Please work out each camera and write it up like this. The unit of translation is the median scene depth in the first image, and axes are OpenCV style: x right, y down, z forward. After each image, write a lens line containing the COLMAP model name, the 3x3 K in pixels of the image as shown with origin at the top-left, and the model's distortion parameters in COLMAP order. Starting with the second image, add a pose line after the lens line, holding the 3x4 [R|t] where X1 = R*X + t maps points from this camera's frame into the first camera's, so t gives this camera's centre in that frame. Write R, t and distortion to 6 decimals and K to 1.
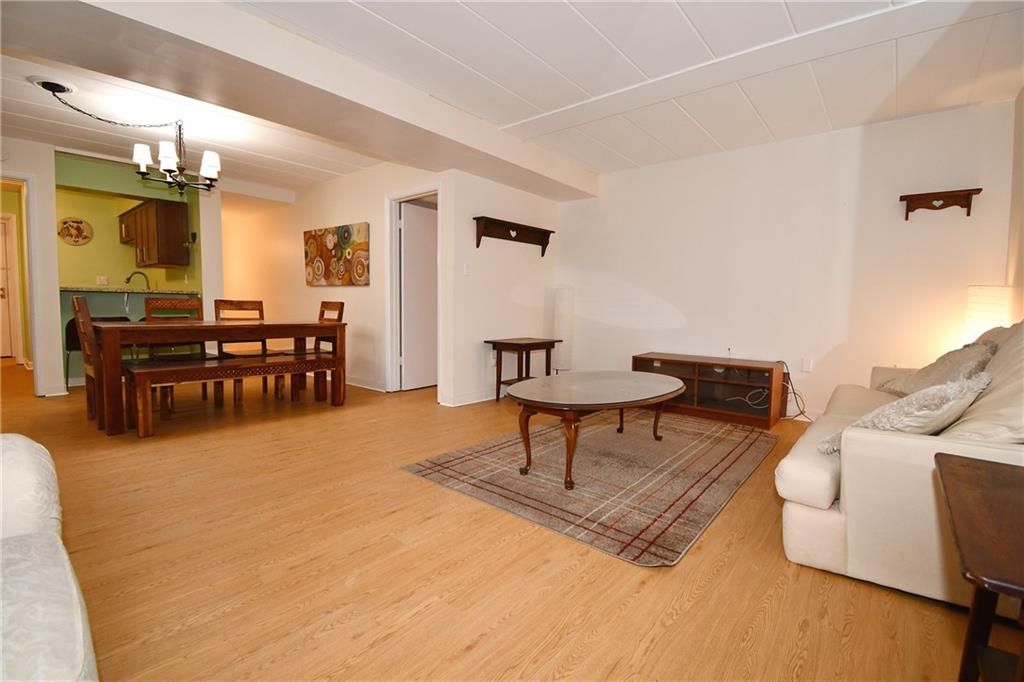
lens RADIAL K [[454.9, 0, 509.6], [0, 454.9, 352.0], [0, 0, 1]] dist [-0.000219, 0.000056]
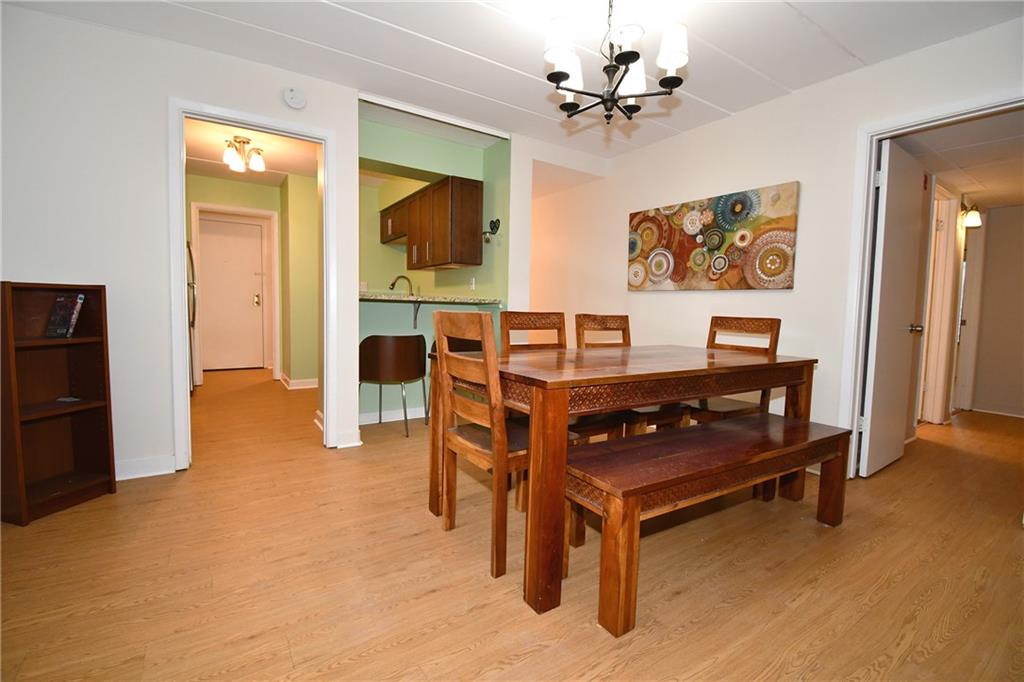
lens RADIAL K [[450.7, 0, 510.5], [0, 450.7, 335.8], [0, 0, 1]] dist [0.021061, -0.025286]
pose [[0.958343, 0.022608, -0.284722, -0.466936], [-0.036763, 0.998334, -0.044468, -0.045728], [0.283243, 0.053083, 0.957578, 0.329263]]
